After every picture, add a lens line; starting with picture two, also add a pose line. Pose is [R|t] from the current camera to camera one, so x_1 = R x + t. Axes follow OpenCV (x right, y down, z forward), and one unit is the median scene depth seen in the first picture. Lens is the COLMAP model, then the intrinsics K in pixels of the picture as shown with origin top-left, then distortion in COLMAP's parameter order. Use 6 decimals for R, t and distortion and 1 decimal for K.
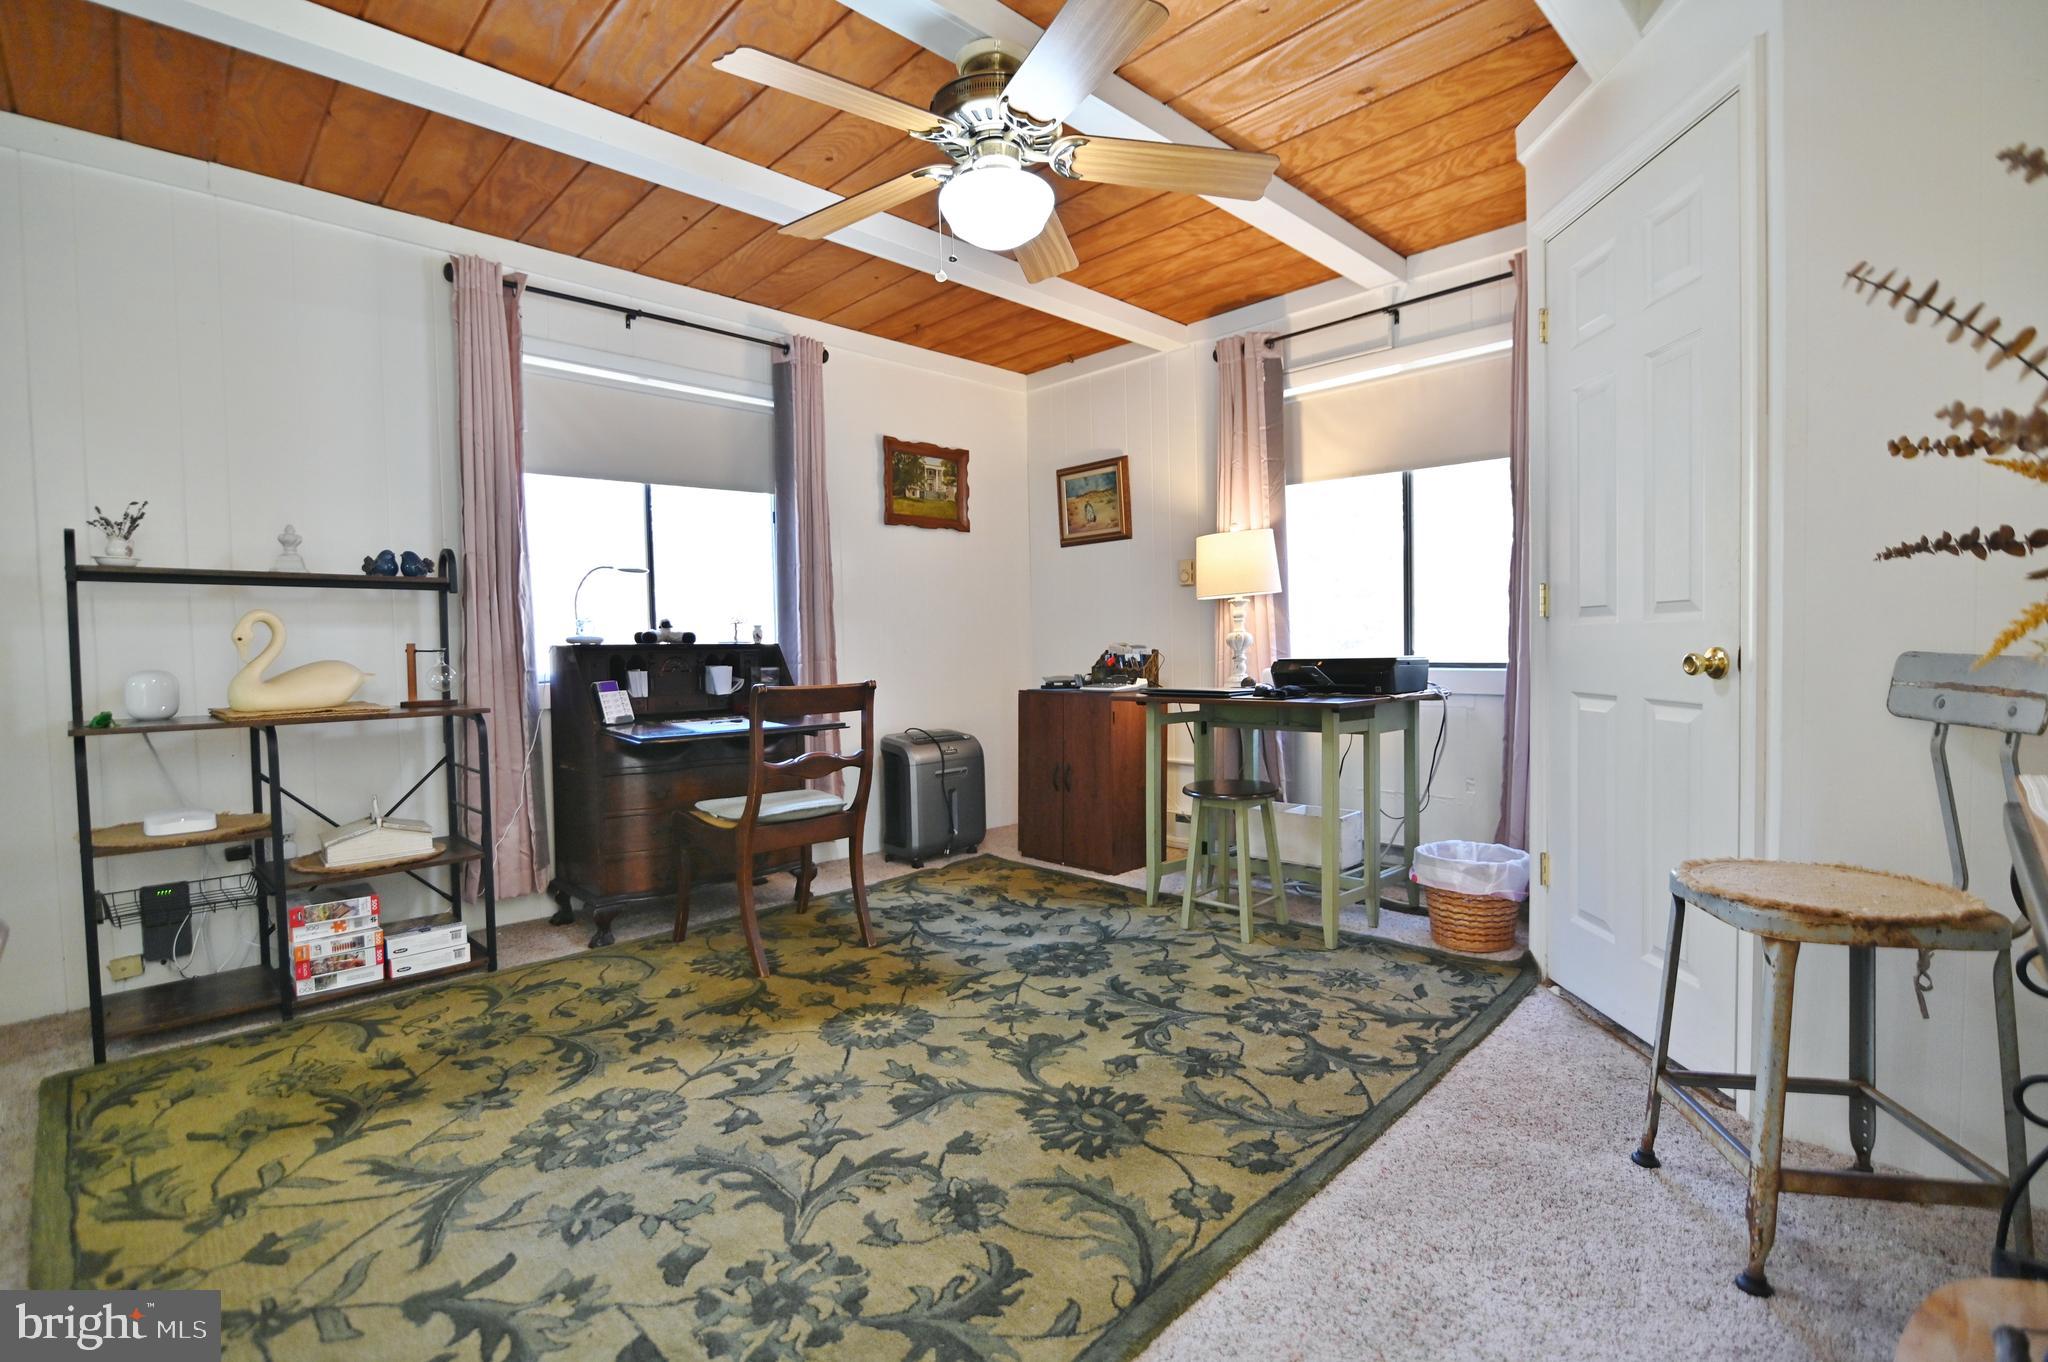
lens RADIAL K [[928.4, 0, 1024.8], [0, 928.4, 675.3], [0, 0, 1]] dist [-0.021703, 0.001674]
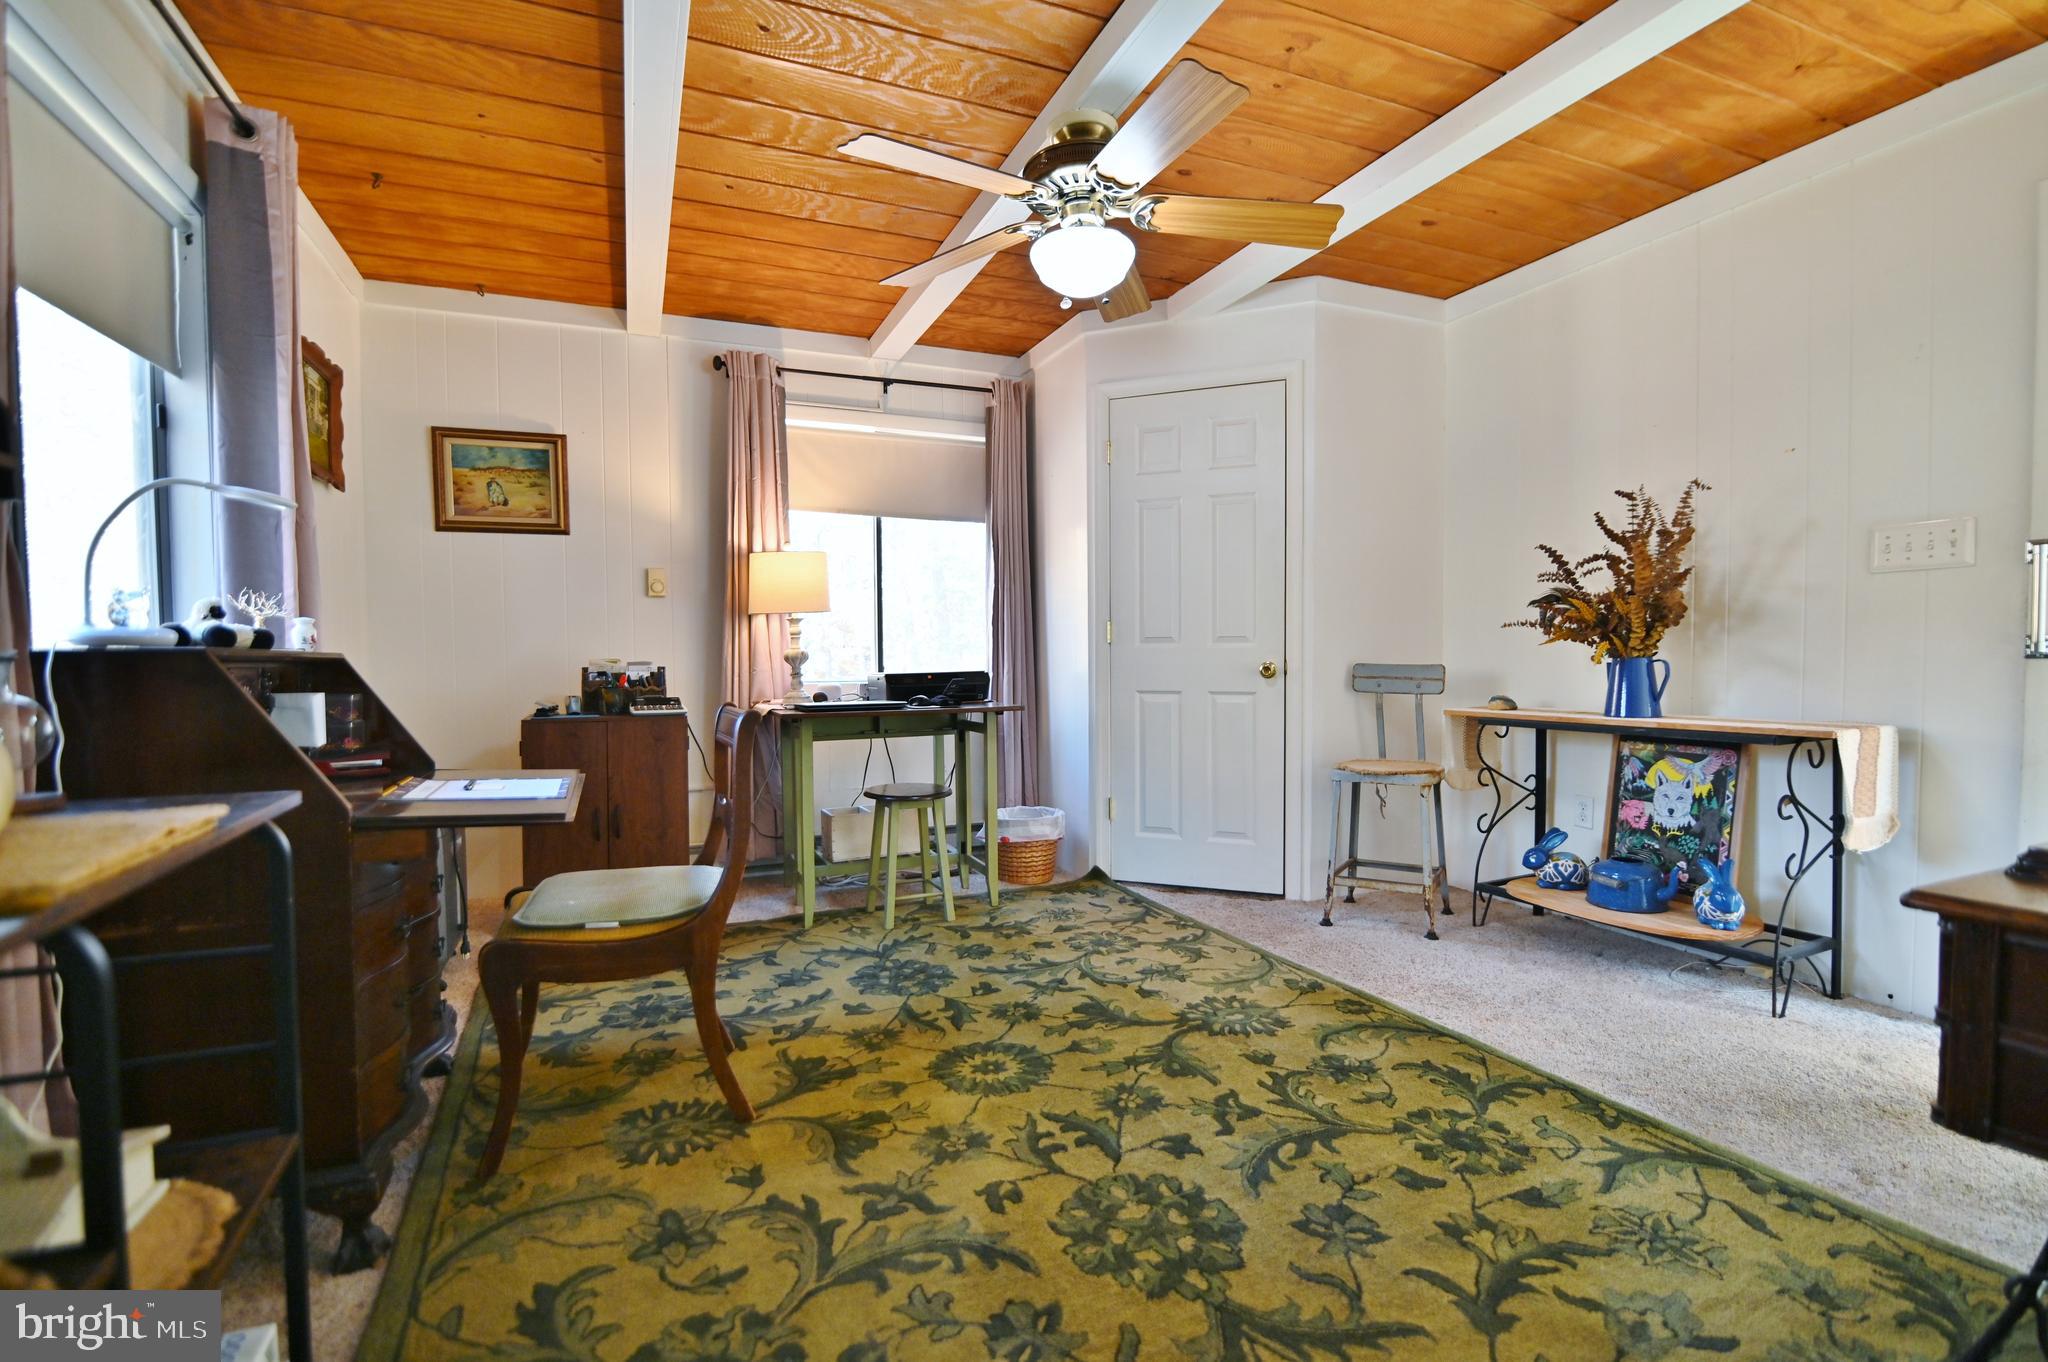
lens RADIAL K [[928.4, 0, 1018.8], [0, 928.4, 683.4], [0, 0, 1]] dist [-0.021703, 0.001674]
pose [[0.372435, -0.016043, 0.927920, -0.986582], [0.031383, 0.999496, 0.004684, -0.008453], [-0.927527, 0.027376, 0.372751, 0.610702]]
